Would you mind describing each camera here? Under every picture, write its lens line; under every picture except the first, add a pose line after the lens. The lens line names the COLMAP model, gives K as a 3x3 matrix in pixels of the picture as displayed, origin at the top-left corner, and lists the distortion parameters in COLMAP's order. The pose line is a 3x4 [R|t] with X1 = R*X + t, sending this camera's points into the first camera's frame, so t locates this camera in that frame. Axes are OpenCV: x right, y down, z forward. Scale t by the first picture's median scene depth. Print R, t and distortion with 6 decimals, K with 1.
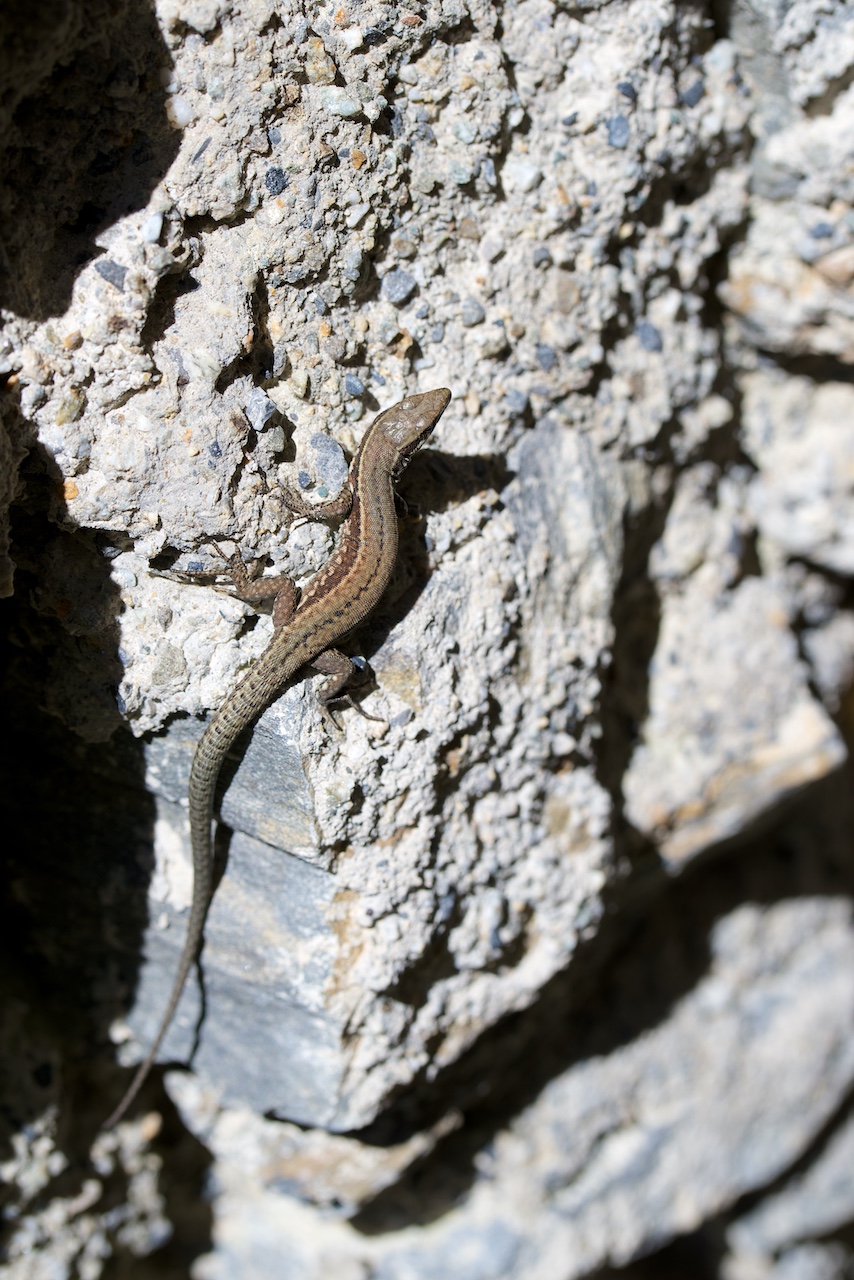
lens RADIAL K [[3893.1, 0, 426.9], [0, 3893.1, 639.8], [0, 0, 1]] dist [-0.060596, 0.000000]
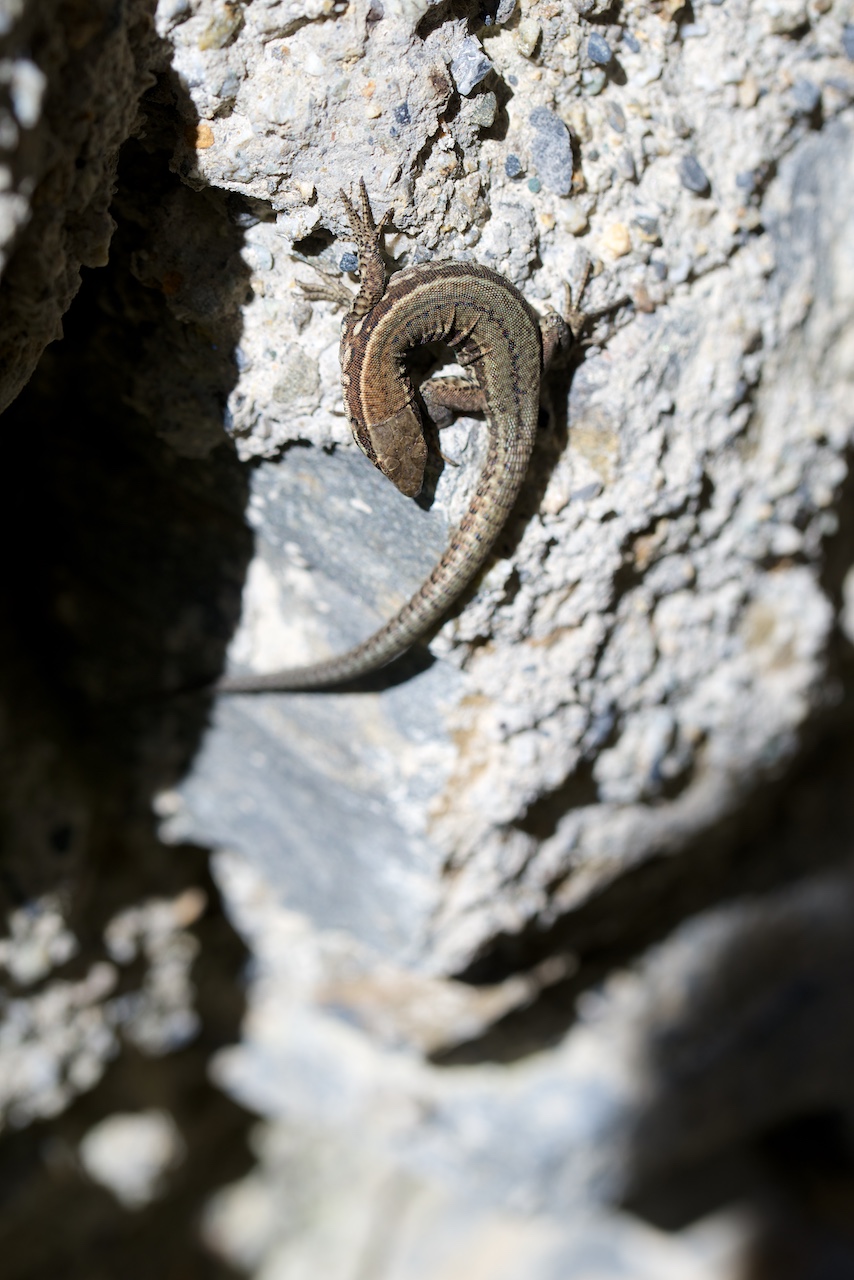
lens RADIAL K [[3893.1, 0, 427.4], [0, 3893.1, 639.9], [0, 0, 1]] dist [-0.060596, 0.000000]
pose [[0.985560, 0.168148, -0.019948, -0.016965], [-0.163079, 0.974291, 0.155446, -0.064730], [0.045573, -0.149948, 0.987643, 0.234506]]
